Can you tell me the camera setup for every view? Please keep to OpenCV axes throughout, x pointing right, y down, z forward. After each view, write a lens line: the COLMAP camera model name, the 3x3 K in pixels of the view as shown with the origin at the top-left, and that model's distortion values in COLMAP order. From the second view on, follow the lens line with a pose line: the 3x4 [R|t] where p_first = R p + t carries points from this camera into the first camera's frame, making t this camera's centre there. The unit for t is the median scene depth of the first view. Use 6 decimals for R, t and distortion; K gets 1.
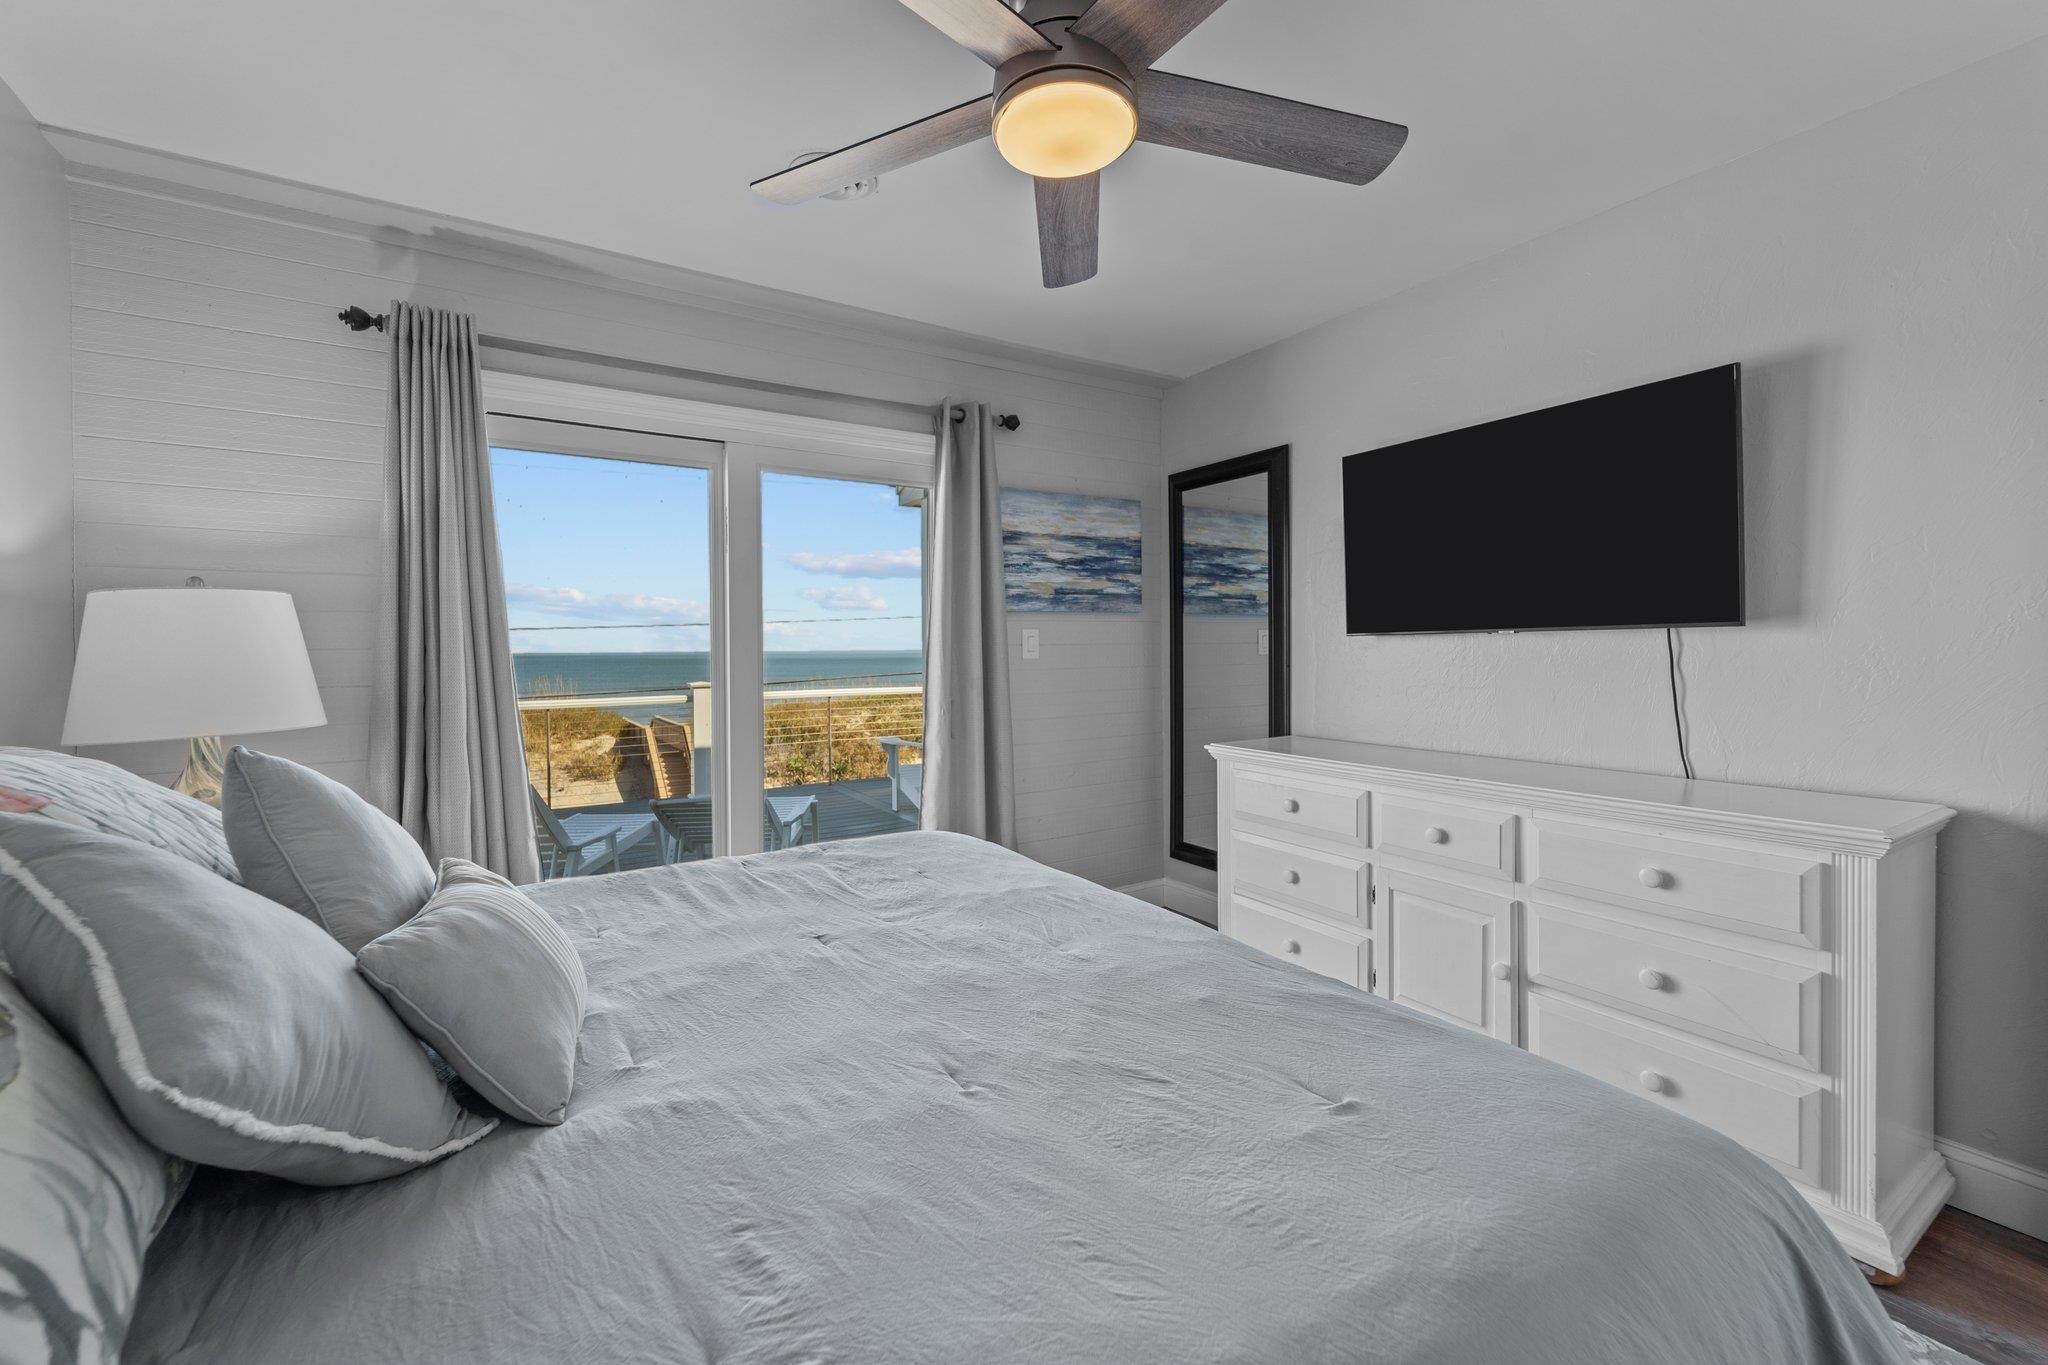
lens RADIAL K [[823.5, 0, 1018.8], [0, 823.5, 668.5], [0, 0, 1]] dist [0.014179, 0.000100]
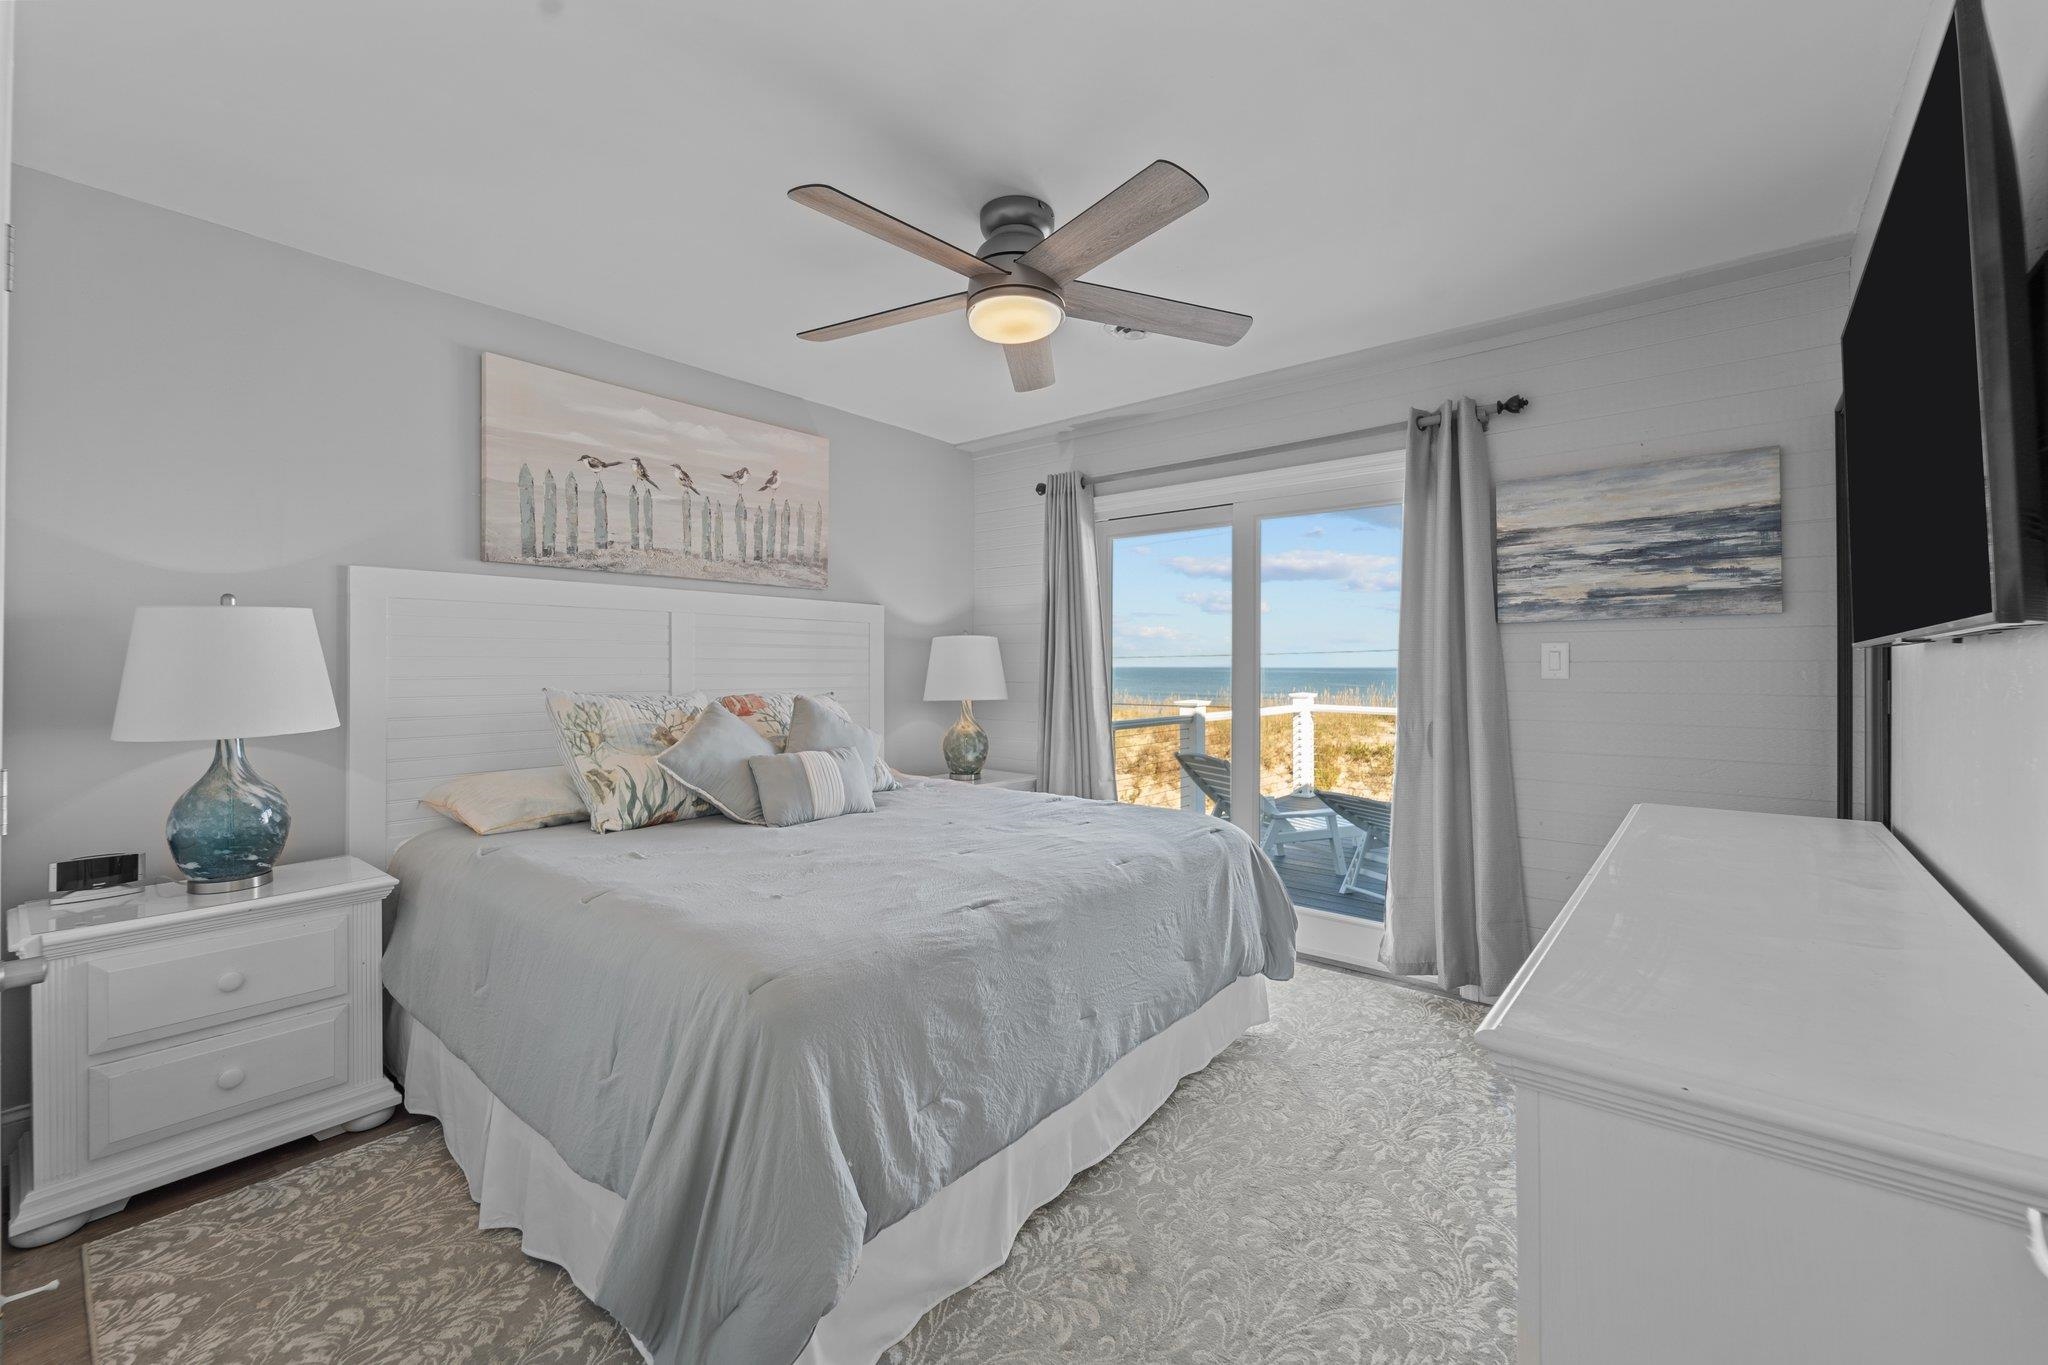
lens RADIAL K [[823.5, 0, 1018.8], [0, 823.5, 668.5], [0, 0, 1]] dist [0.014179, 0.000100]
pose [[0.335908, 0.012559, -0.941811, 0.609142], [-0.023803, 0.999705, 0.004841, -0.013425], [0.941594, 0.020792, 0.336108, 0.214741]]
